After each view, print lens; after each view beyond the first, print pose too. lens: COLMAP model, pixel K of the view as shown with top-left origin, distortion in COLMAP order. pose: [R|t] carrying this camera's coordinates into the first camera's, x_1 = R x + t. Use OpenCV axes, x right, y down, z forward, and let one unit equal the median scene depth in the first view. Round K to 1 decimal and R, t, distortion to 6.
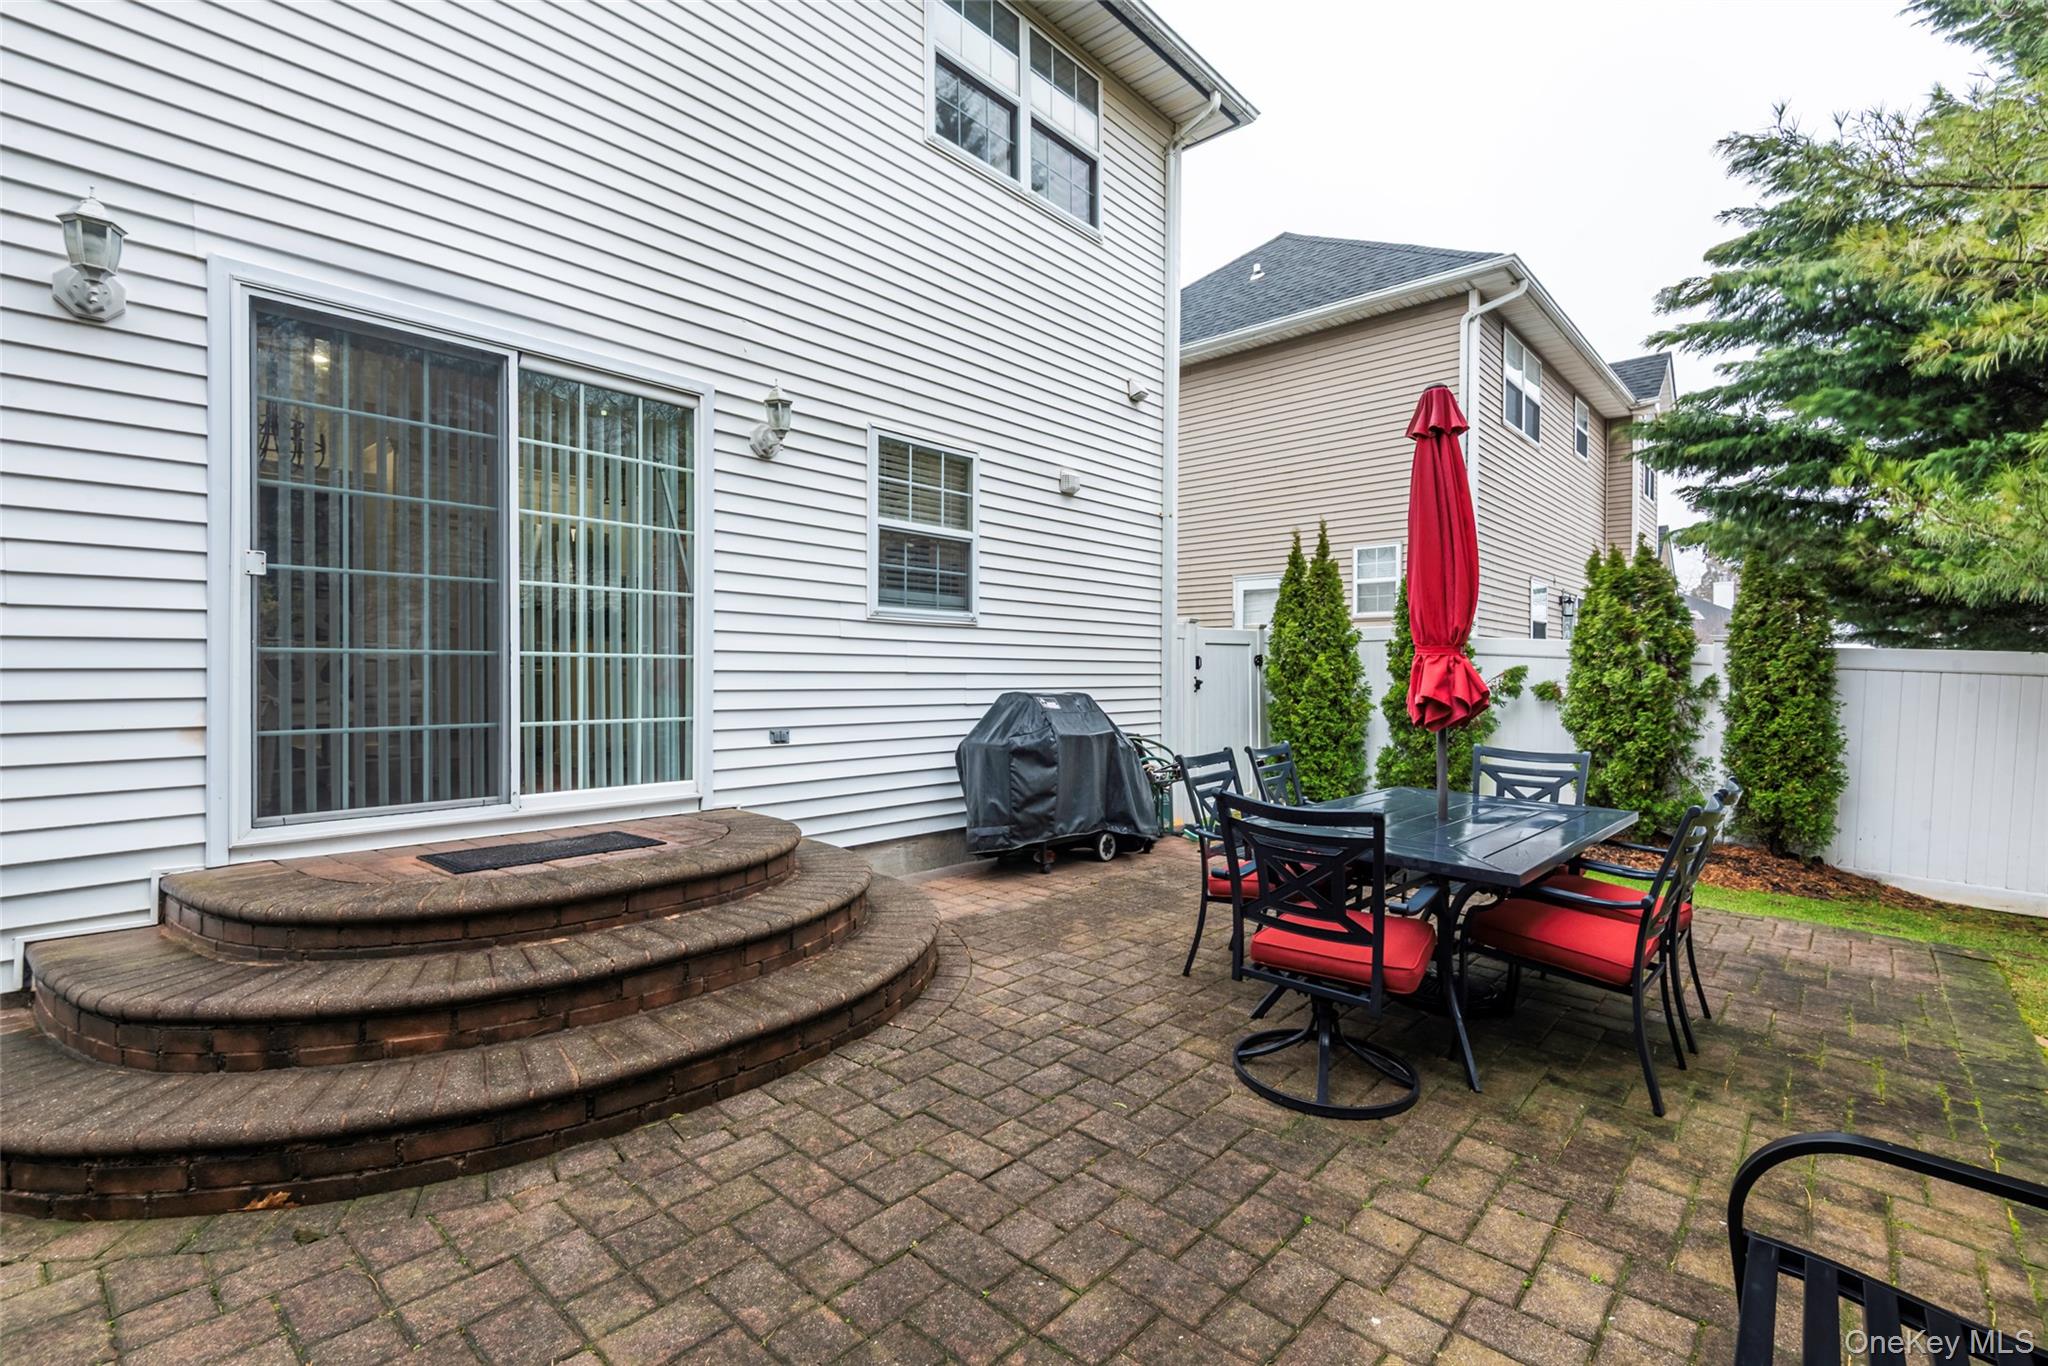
lens RADIAL K [[933.7, 0, 1003.0], [0, 933.7, 655.3], [0, 0, 1]] dist [0.030501, -0.016111]
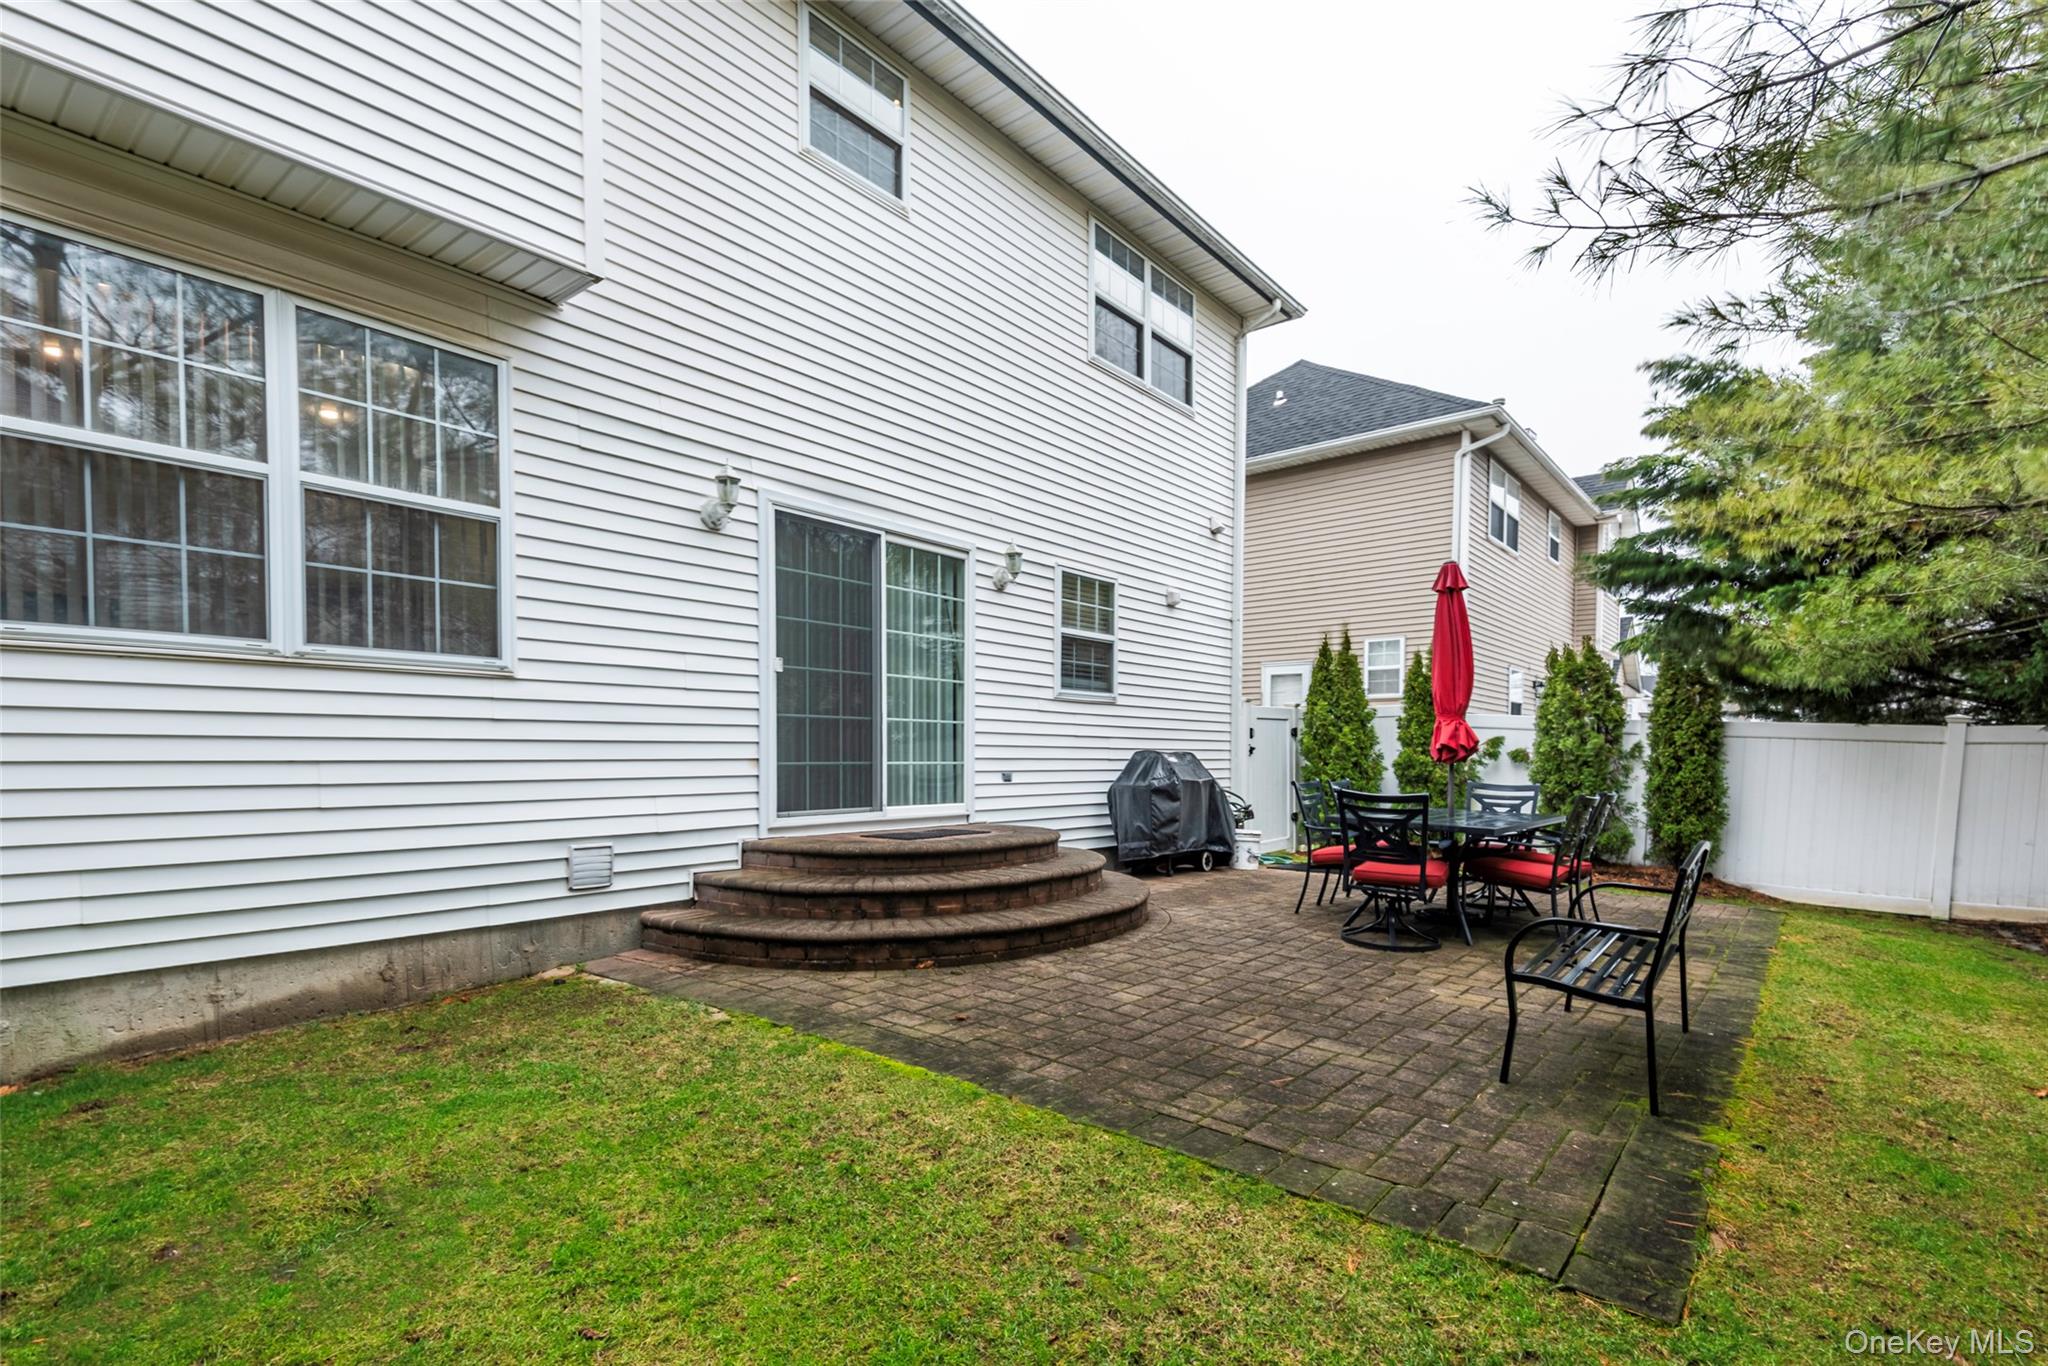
lens RADIAL K [[939.1, 0, 1023.9], [0, 939.1, 754.1], [0, 0, 1]] dist [0.026305, -0.000408]
pose [[0.999379, 0.001663, 0.035210, -0.218148], [-0.002365, 0.999799, 0.019916, 0.016849], [-0.035170, -0.019987, 0.999181, -0.405316]]
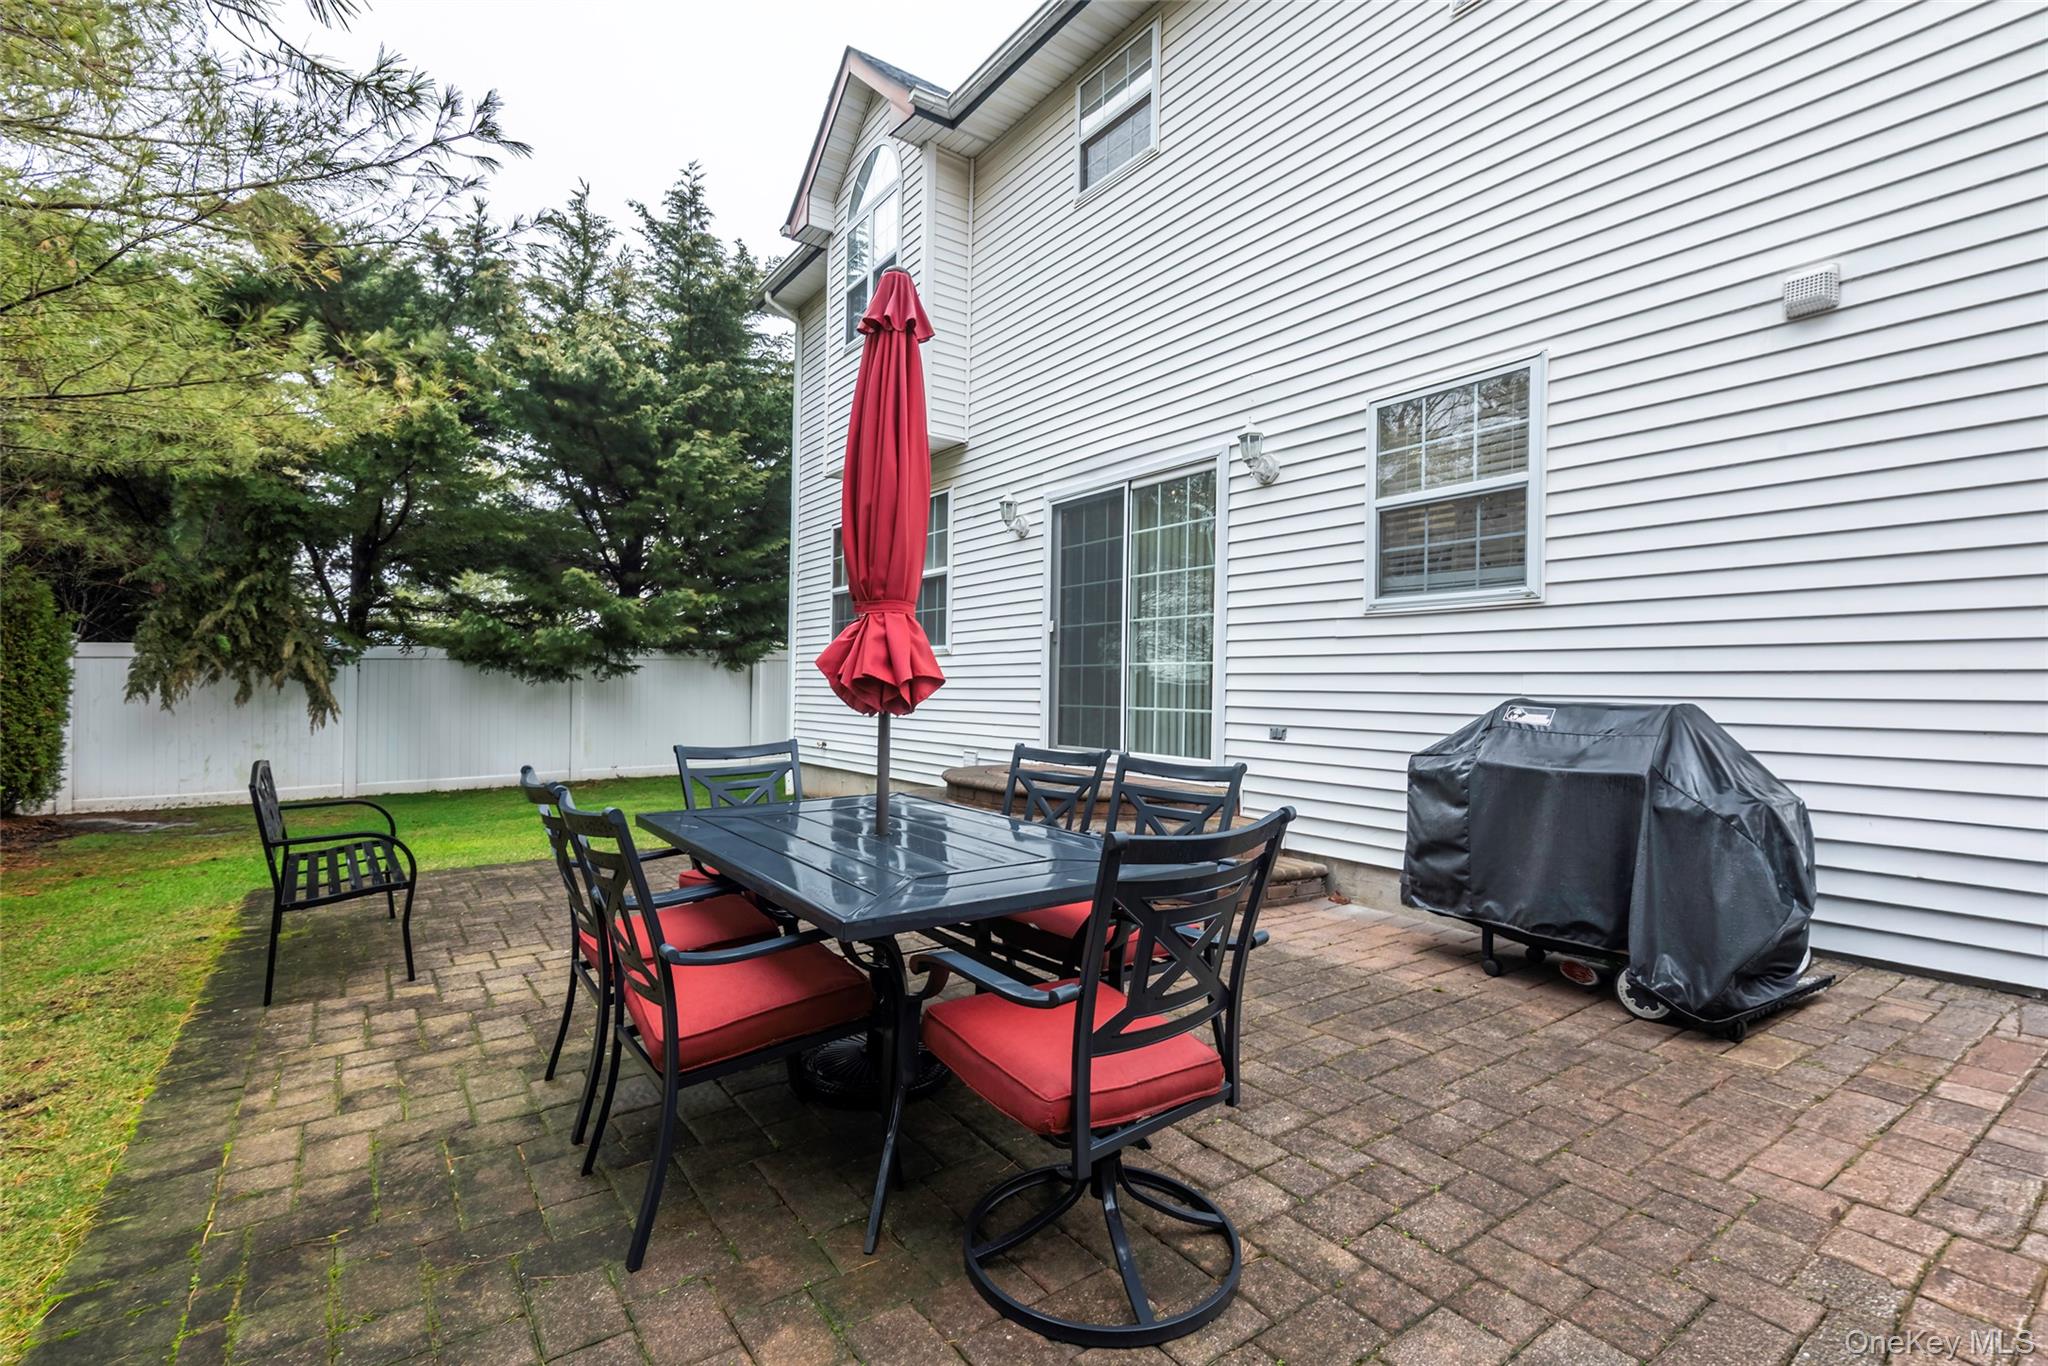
lens RADIAL K [[961.2, 0, 1081.2], [0, 961.2, 679.8], [0, 0, 1]] dist [0.028927, -0.022524]
pose [[-0.192194, -0.022951, -0.981089, 0.742796], [0.000296, 0.999725, -0.023445, 0.041465], [0.981357, -0.004796, -0.192134, 0.813323]]
